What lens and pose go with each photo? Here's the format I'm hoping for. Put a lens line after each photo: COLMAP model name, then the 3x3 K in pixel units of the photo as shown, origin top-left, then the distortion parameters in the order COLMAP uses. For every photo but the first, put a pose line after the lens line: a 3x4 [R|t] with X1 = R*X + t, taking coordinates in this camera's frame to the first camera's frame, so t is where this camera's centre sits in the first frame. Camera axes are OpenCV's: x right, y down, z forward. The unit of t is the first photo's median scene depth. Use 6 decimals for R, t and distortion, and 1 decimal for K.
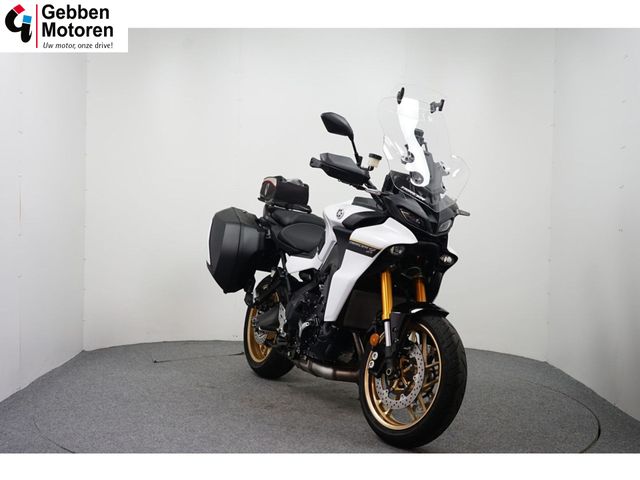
lens RADIAL K [[823.4, 0, 320.0], [0, 823.4, 240.0], [0, 0, 1]] dist [0.009655, 0.000000]
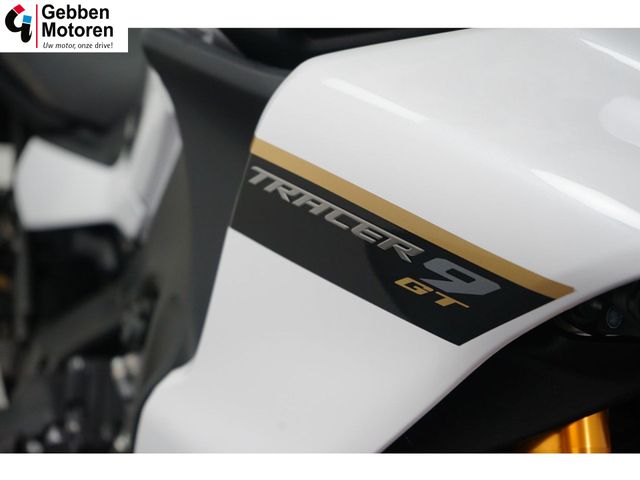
lens RADIAL K [[1195.1, 0, 320.0], [0, 1195.1, 240.0], [0, 0, 1]] dist [-0.048041, 0.000000]
pose [[0.996826, -0.075678, 0.024714, 0.040939], [0.068436, 0.973168, 0.219685, -0.026578], [-0.040676, -0.217296, 0.975258, 0.825870]]
